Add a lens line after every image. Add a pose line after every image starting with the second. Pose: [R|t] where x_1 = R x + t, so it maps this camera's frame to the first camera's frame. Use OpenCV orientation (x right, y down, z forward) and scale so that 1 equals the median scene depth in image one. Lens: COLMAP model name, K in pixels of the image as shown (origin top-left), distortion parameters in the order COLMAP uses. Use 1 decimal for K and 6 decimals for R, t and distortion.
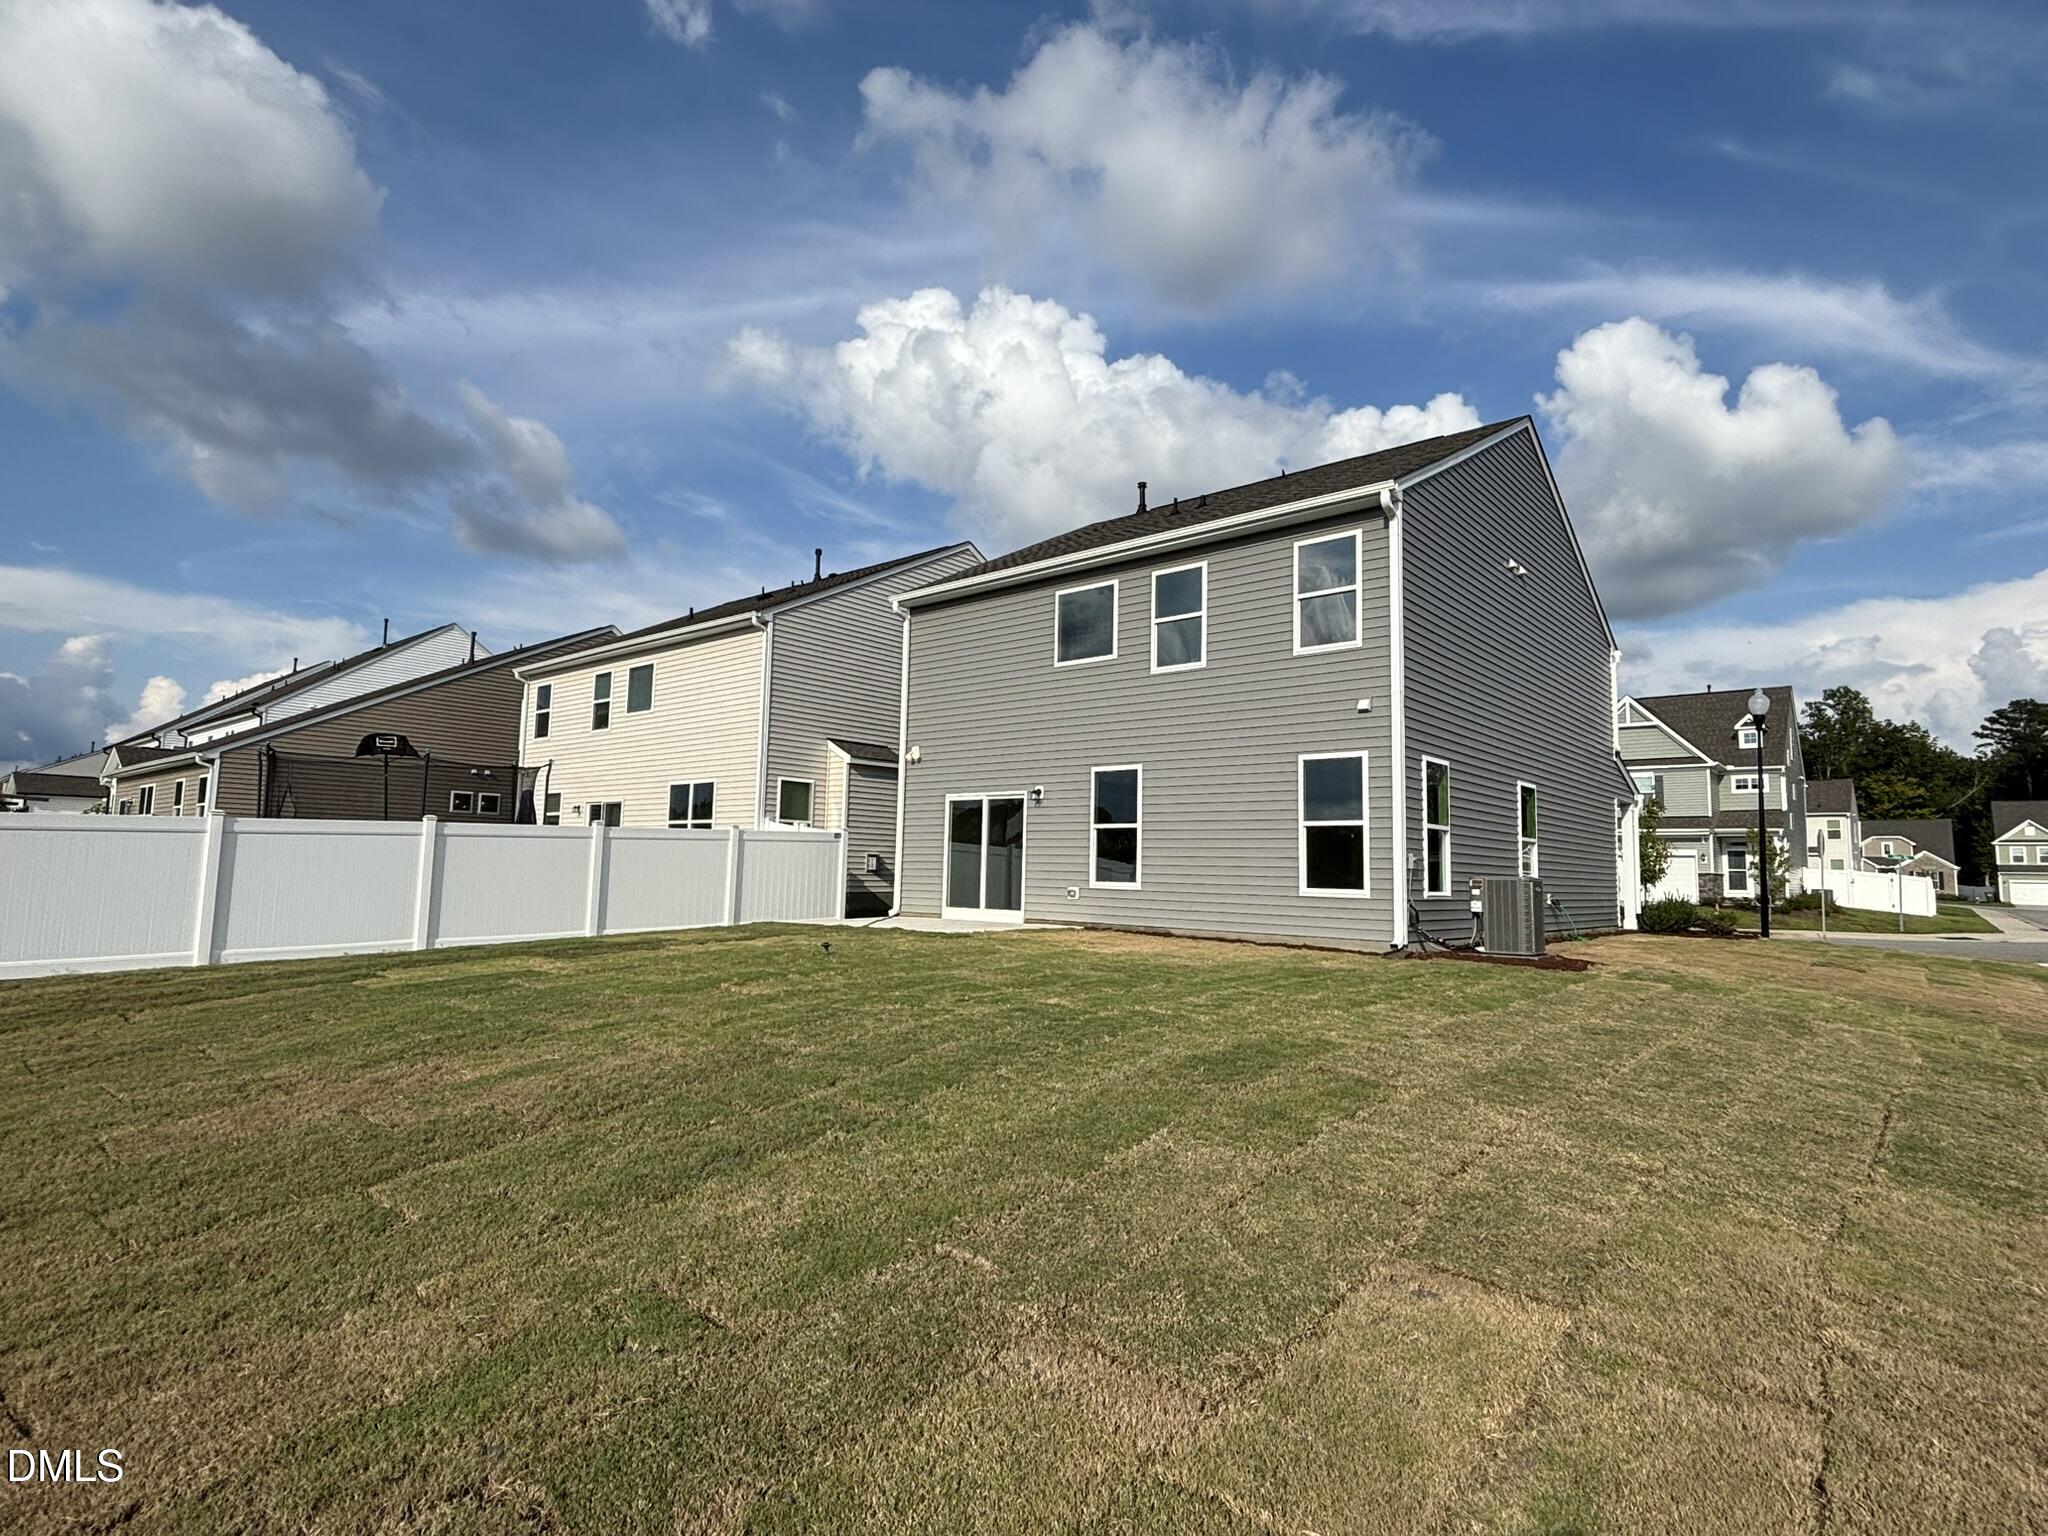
lens RADIAL K [[1026.9, 0, 1029.1], [0, 1026.9, 769.9], [0, 0, 1]] dist [-0.014196, 0.000129]
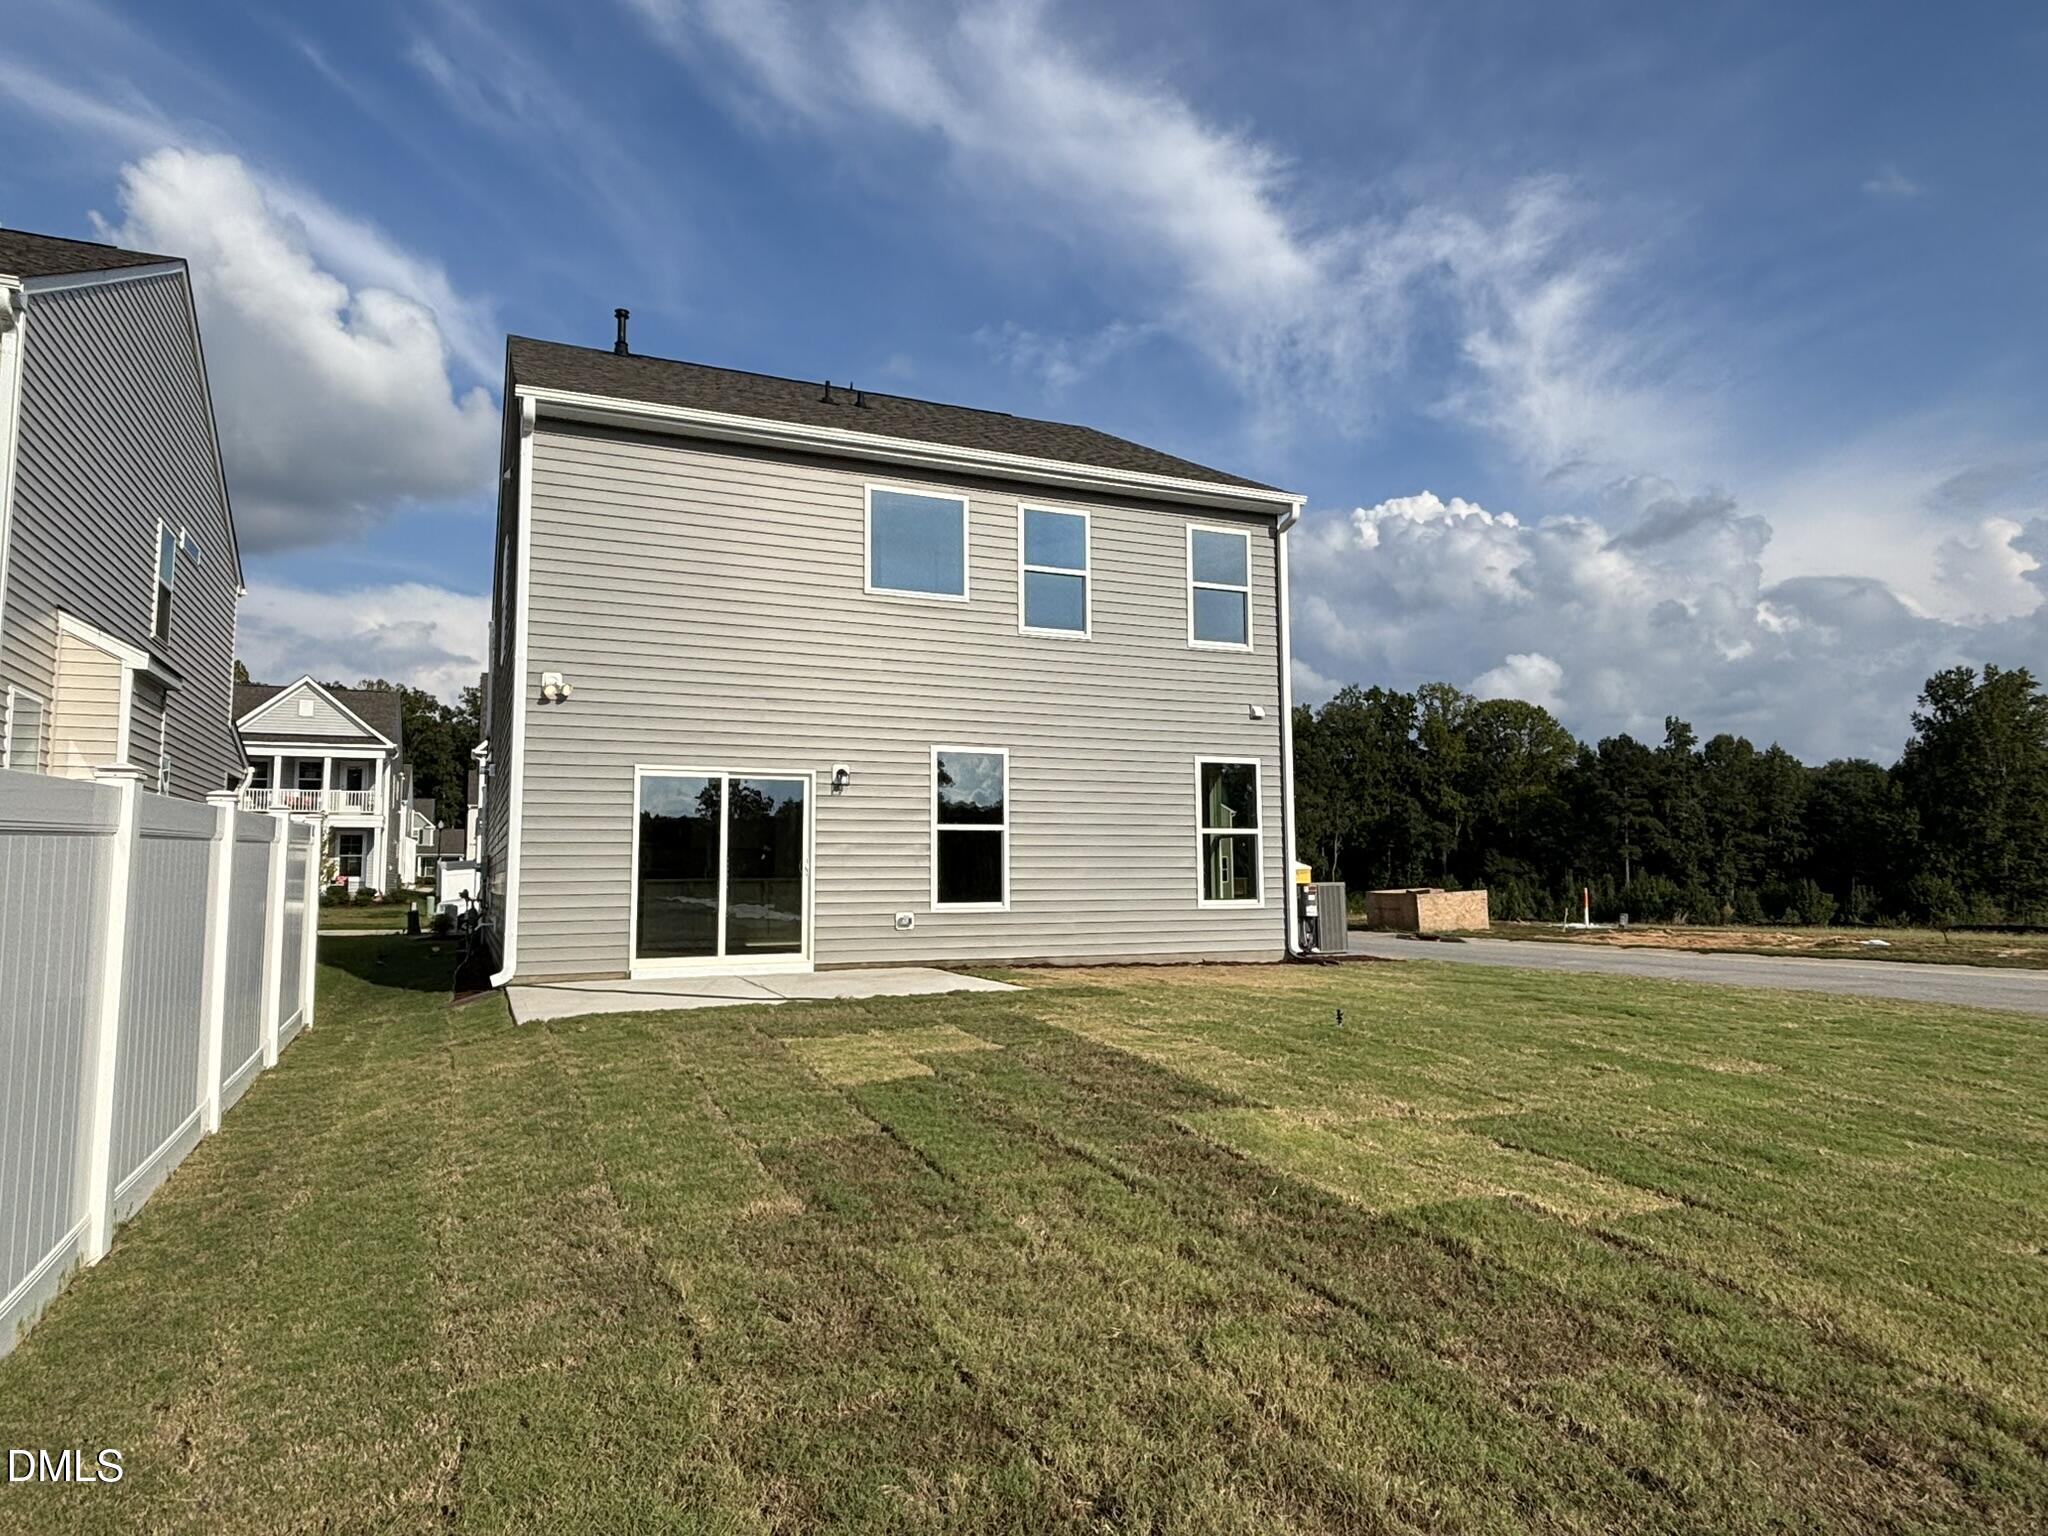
lens RADIAL K [[1306.6, 0, 1026.3], [0, 1306.6, 765.3], [0, 0, 1]] dist [0.004737, -0.000596]
pose [[0.419419, 0.060605, 0.905768, -0.747952], [-0.068796, 0.997022, -0.034854, 0.039384], [-0.905182, -0.047694, 0.422339, 0.556920]]
